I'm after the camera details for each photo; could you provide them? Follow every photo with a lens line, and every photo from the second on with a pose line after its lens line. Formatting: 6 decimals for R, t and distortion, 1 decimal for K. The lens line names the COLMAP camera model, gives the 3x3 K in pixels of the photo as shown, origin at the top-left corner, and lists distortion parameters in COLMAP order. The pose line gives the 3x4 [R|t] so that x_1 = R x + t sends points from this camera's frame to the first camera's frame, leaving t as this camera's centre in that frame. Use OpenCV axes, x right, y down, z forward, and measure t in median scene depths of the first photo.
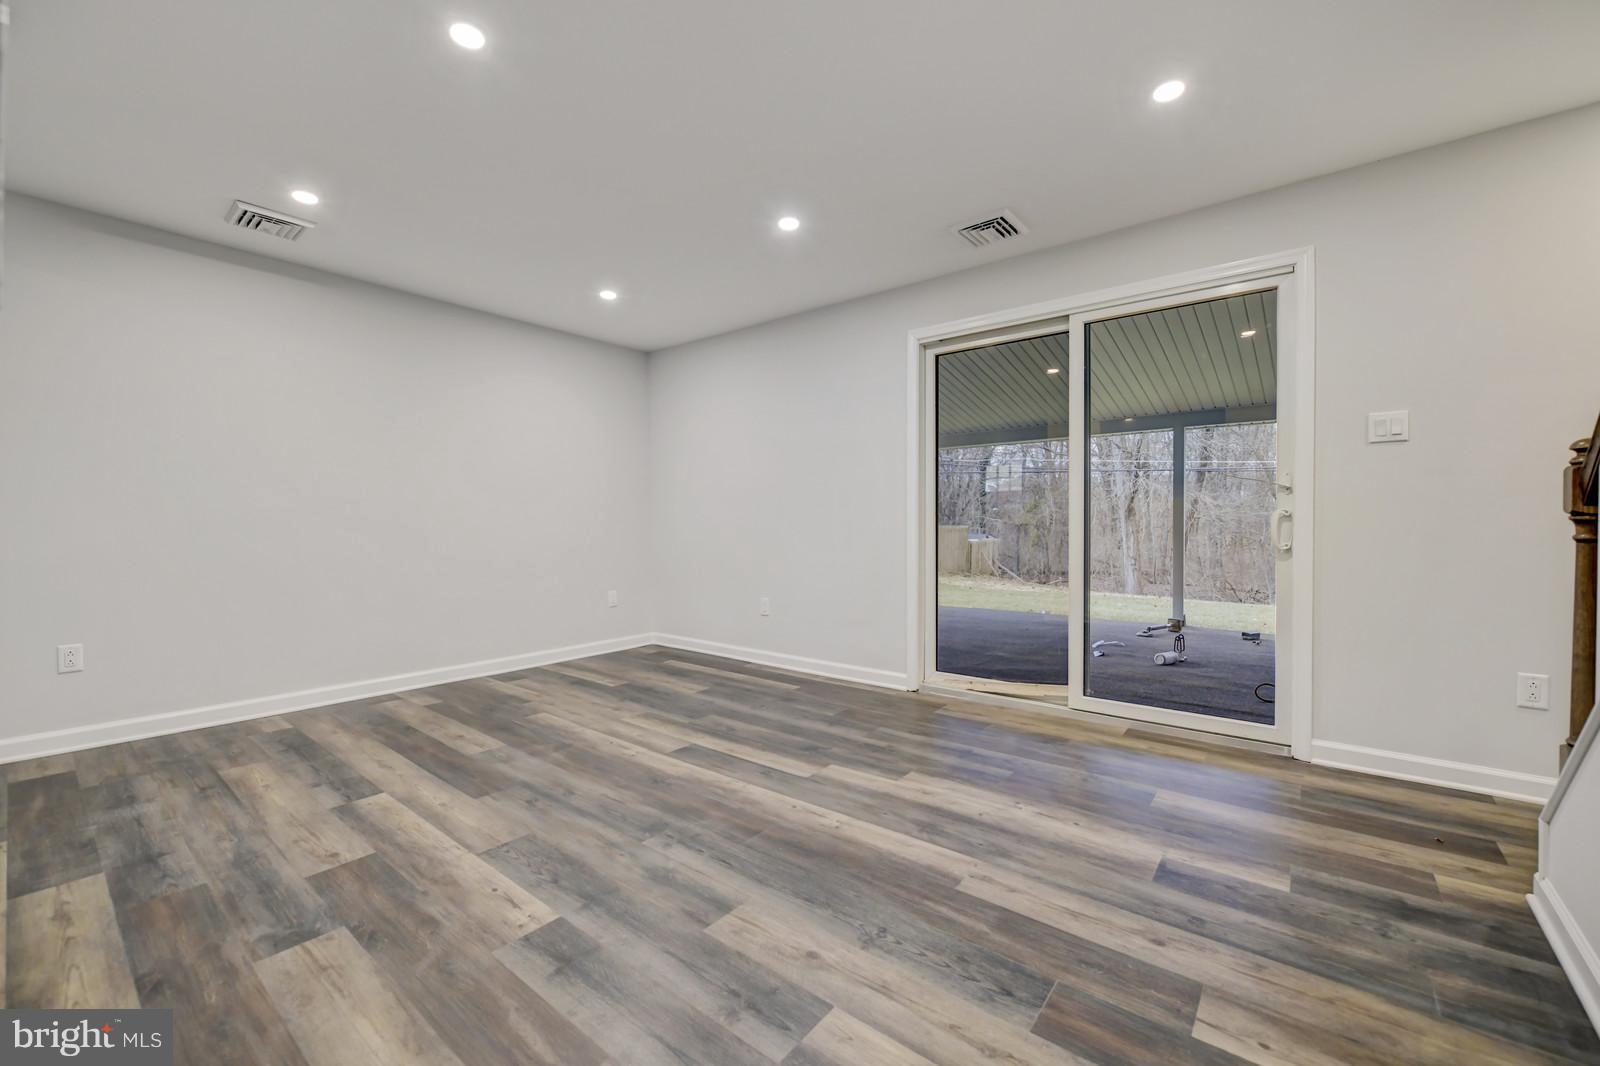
lens RADIAL K [[644.1, 0, 805.7], [0, 644.1, 527.0], [0, 0, 1]] dist [-0.006100, -0.002008]
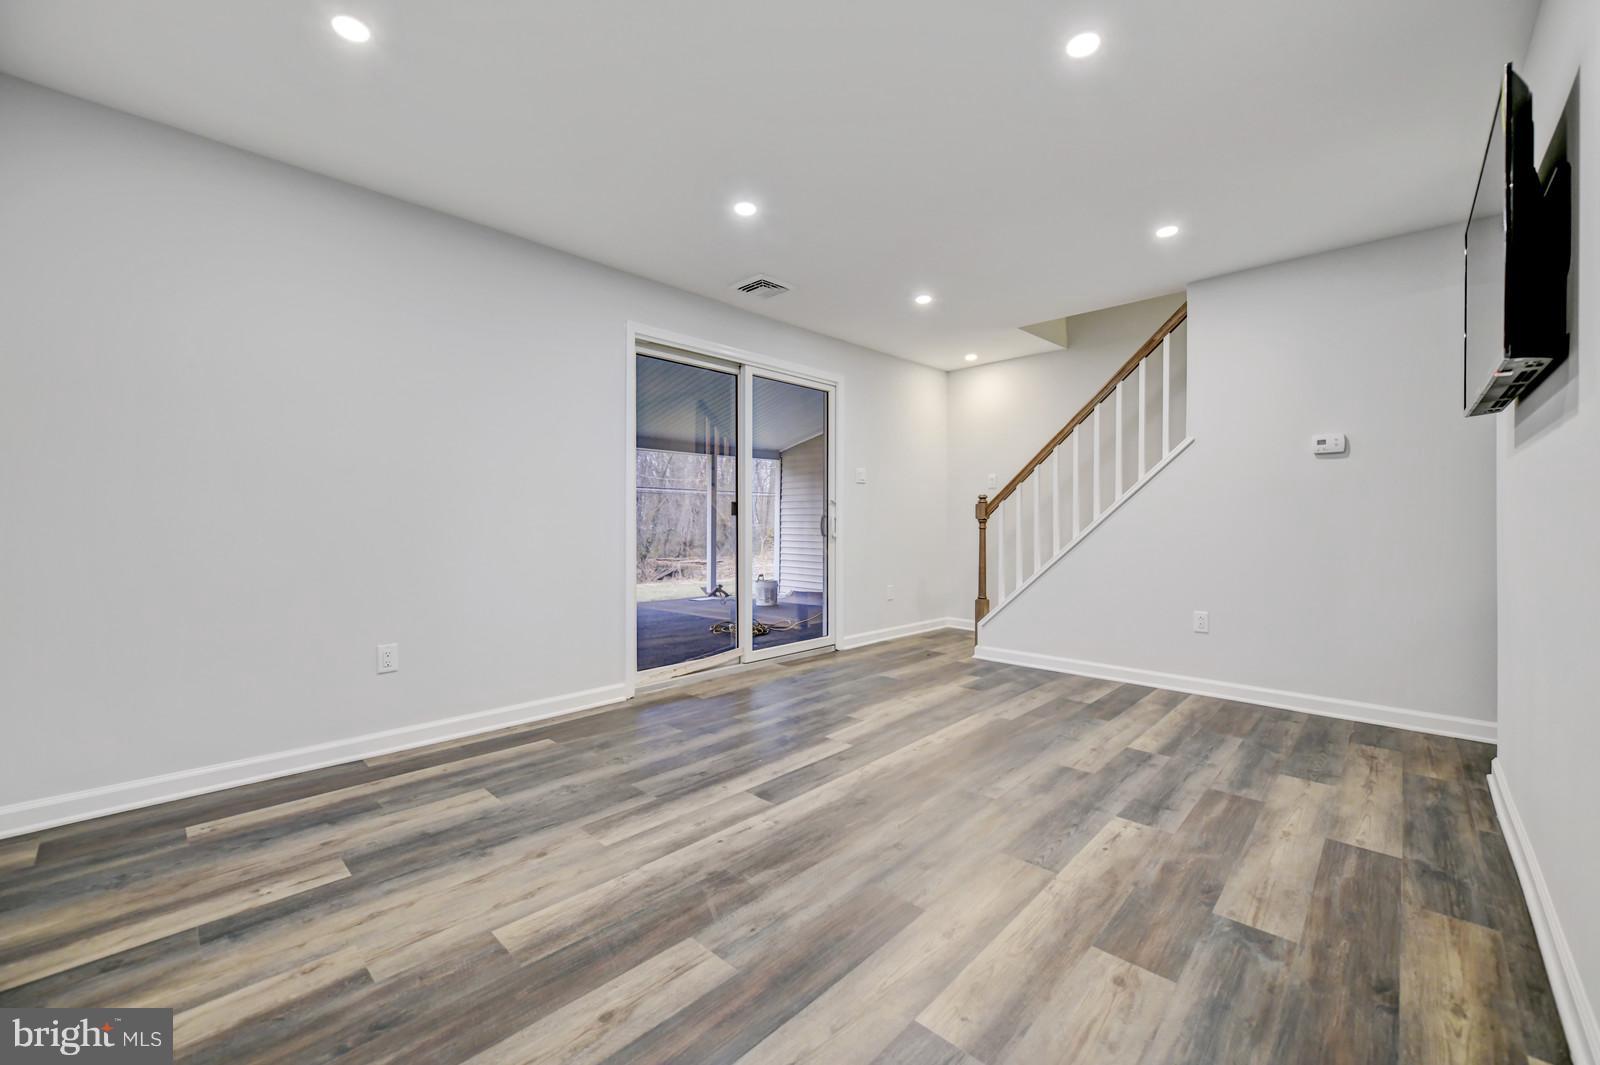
lens RADIAL K [[634.6, 0, 811.4], [0, 634.6, 520.2], [0, 0, 1]] dist [-0.011354, -0.000405]
pose [[0.080423, 0.003847, 0.996753, -1.413526], [0.005986, 0.999973, -0.004342, -0.006671], [-0.996743, 0.006316, 0.080397, 1.233110]]
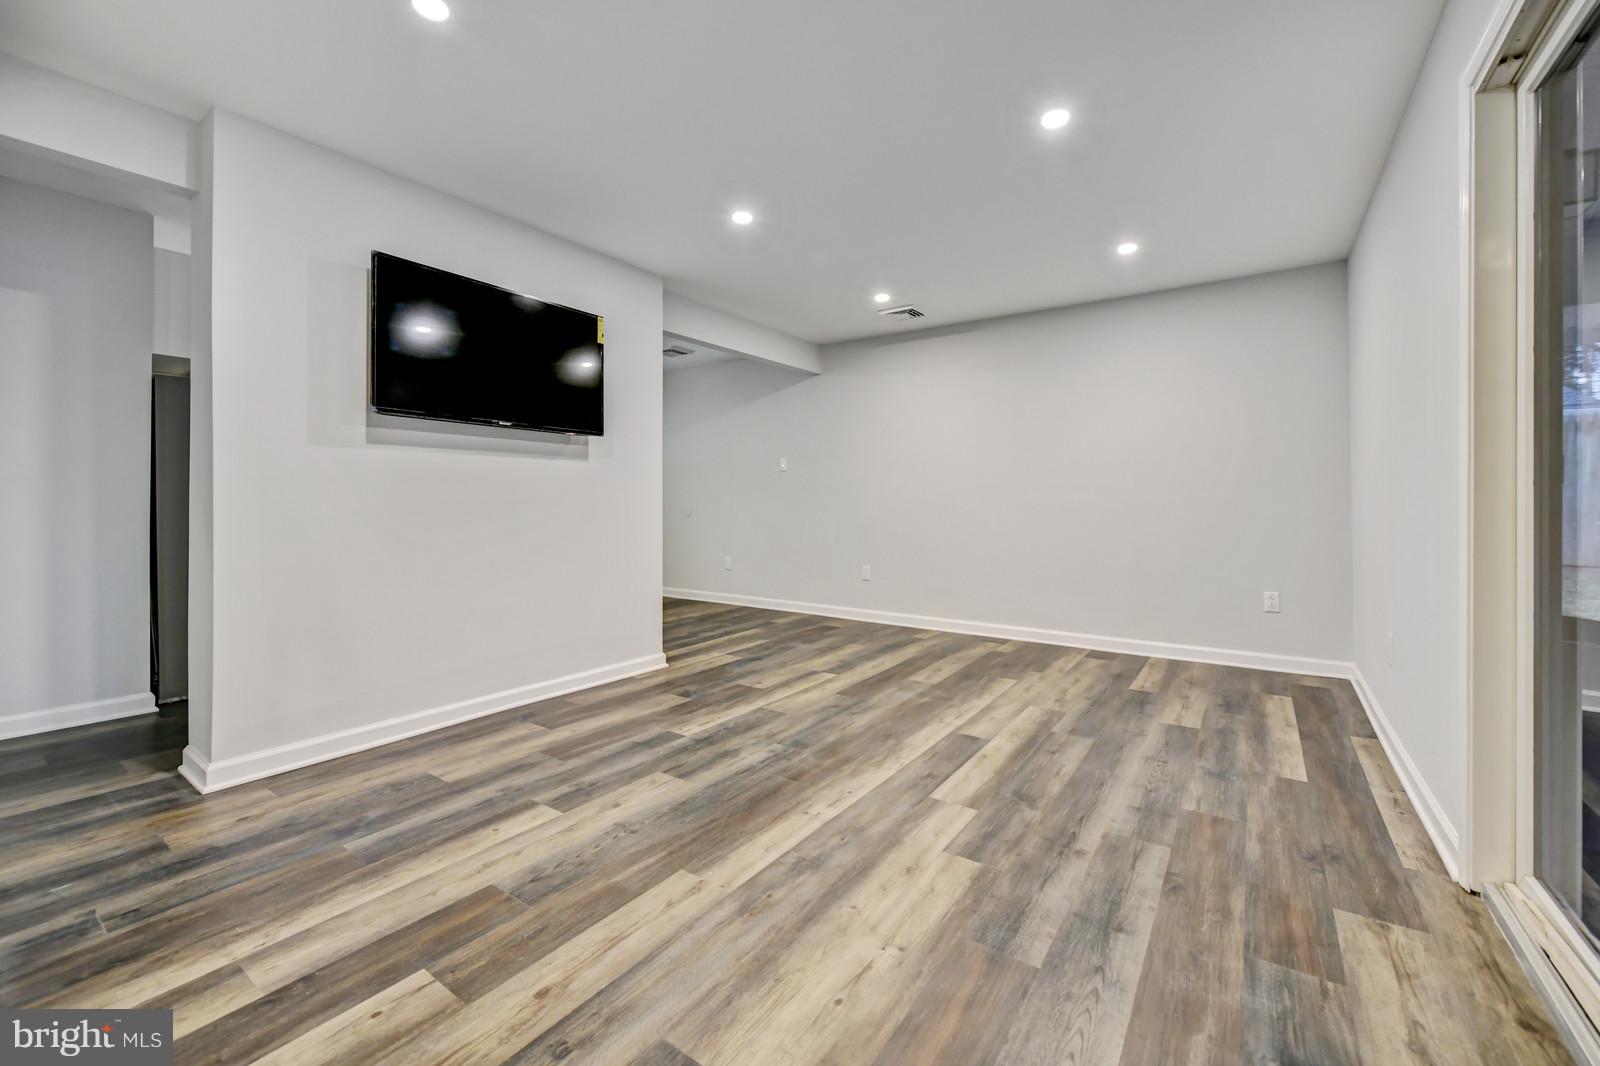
lens RADIAL K [[644.1, 0, 811.4], [0, 644.1, 510.3], [0, 0, 1]] dist [-0.006100, -0.002008]
pose [[0.065587, 0.014628, -0.997740, 1.073838], [-0.009769, 0.999854, 0.014017, -0.012380], [0.997799, 0.008828, 0.065720, 0.980124]]
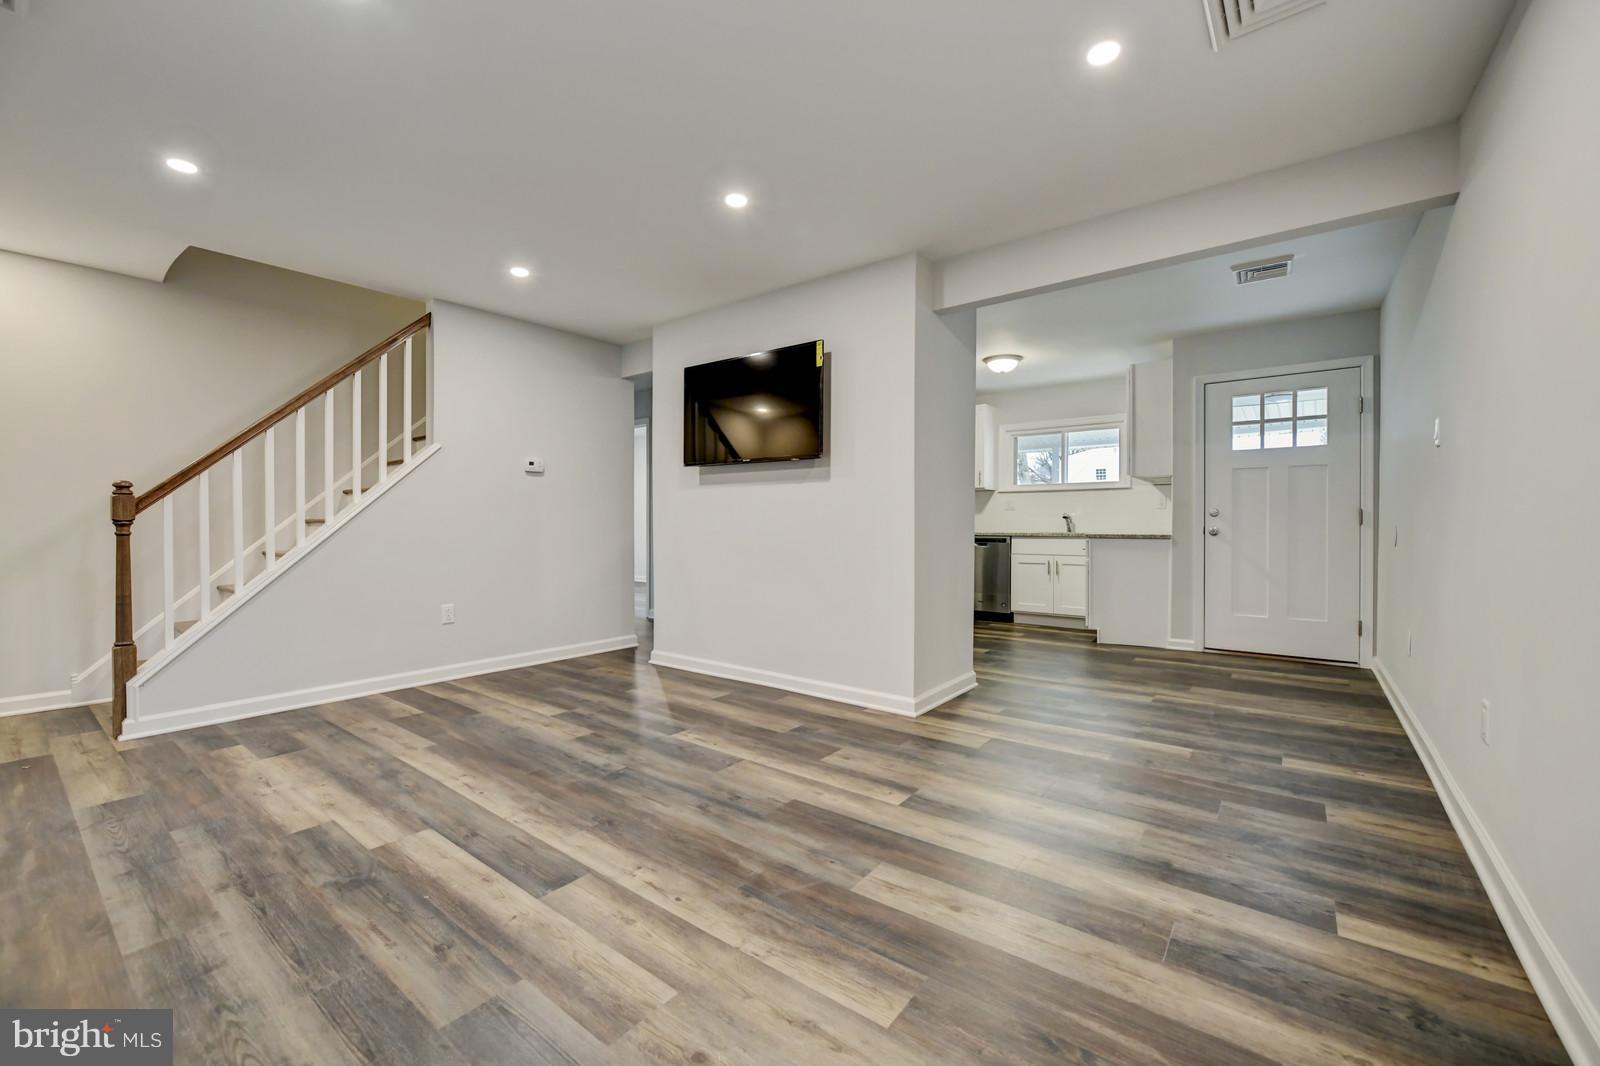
lens RADIAL K [[644.1, 0, 797.7], [0, 644.1, 531.0], [0, 0, 1]] dist [-0.006100, -0.002008]
pose [[-0.999935, 0.005683, -0.009875, -0.593371], [0.005463, 0.999740, 0.022131, -0.016598], [0.009999, 0.022075, -0.999706, 2.299757]]
